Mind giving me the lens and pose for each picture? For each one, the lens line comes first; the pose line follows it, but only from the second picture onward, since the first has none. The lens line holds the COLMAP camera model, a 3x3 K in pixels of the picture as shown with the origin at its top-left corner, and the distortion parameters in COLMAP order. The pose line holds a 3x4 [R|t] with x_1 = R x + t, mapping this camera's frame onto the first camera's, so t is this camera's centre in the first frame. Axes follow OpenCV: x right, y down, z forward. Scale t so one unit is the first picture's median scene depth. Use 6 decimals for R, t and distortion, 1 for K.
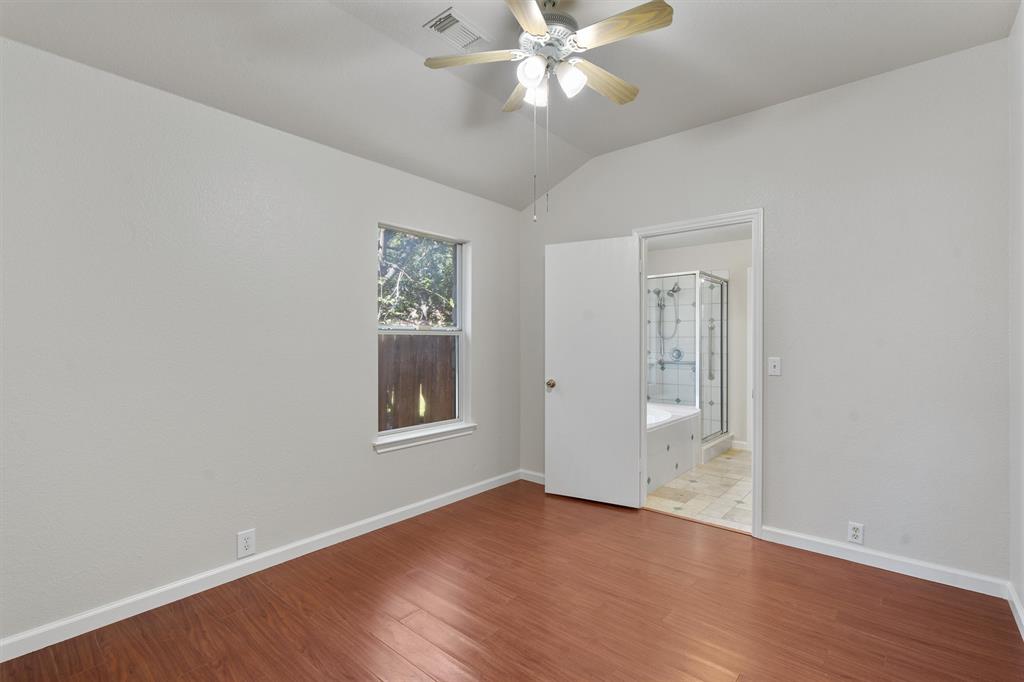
lens RADIAL K [[496.9, 0, 513.3], [0, 496.9, 339.7], [0, 0, 1]] dist [-0.001628, 0.000970]
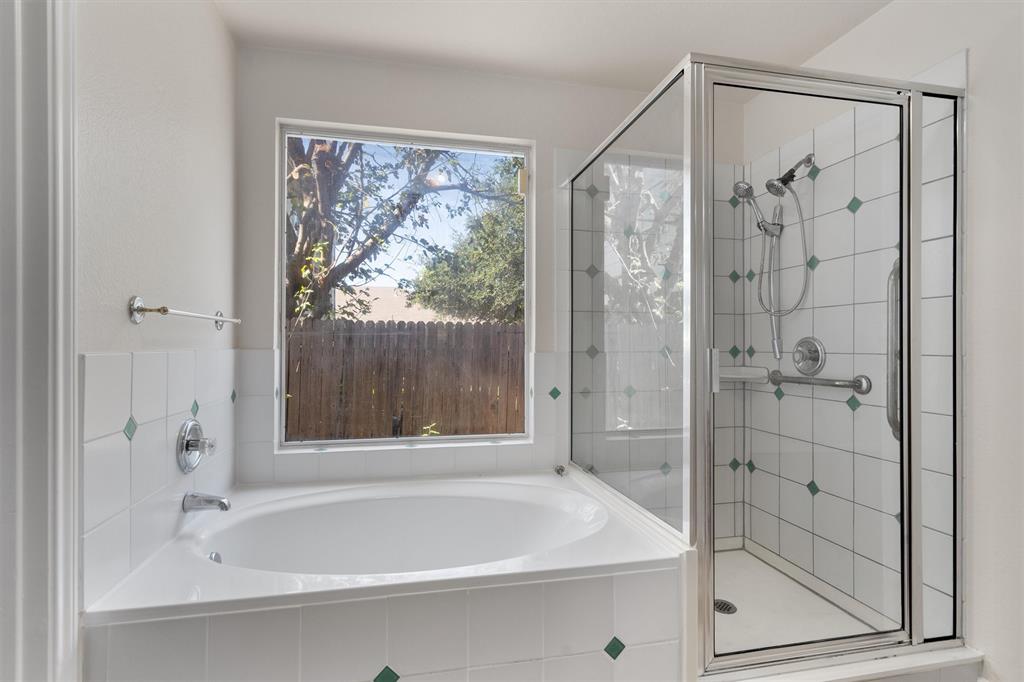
lens RADIAL K [[496.9, 0, 510.2], [0, 496.9, 340.7], [0, 0, 1]] dist [-0.001628, 0.000970]
pose [[0.800227, -0.006842, -0.599659, 0.370382], [-0.000671, 0.999924, -0.012305, 0.022636], [0.599697, 0.010249, 0.800161, 0.586584]]
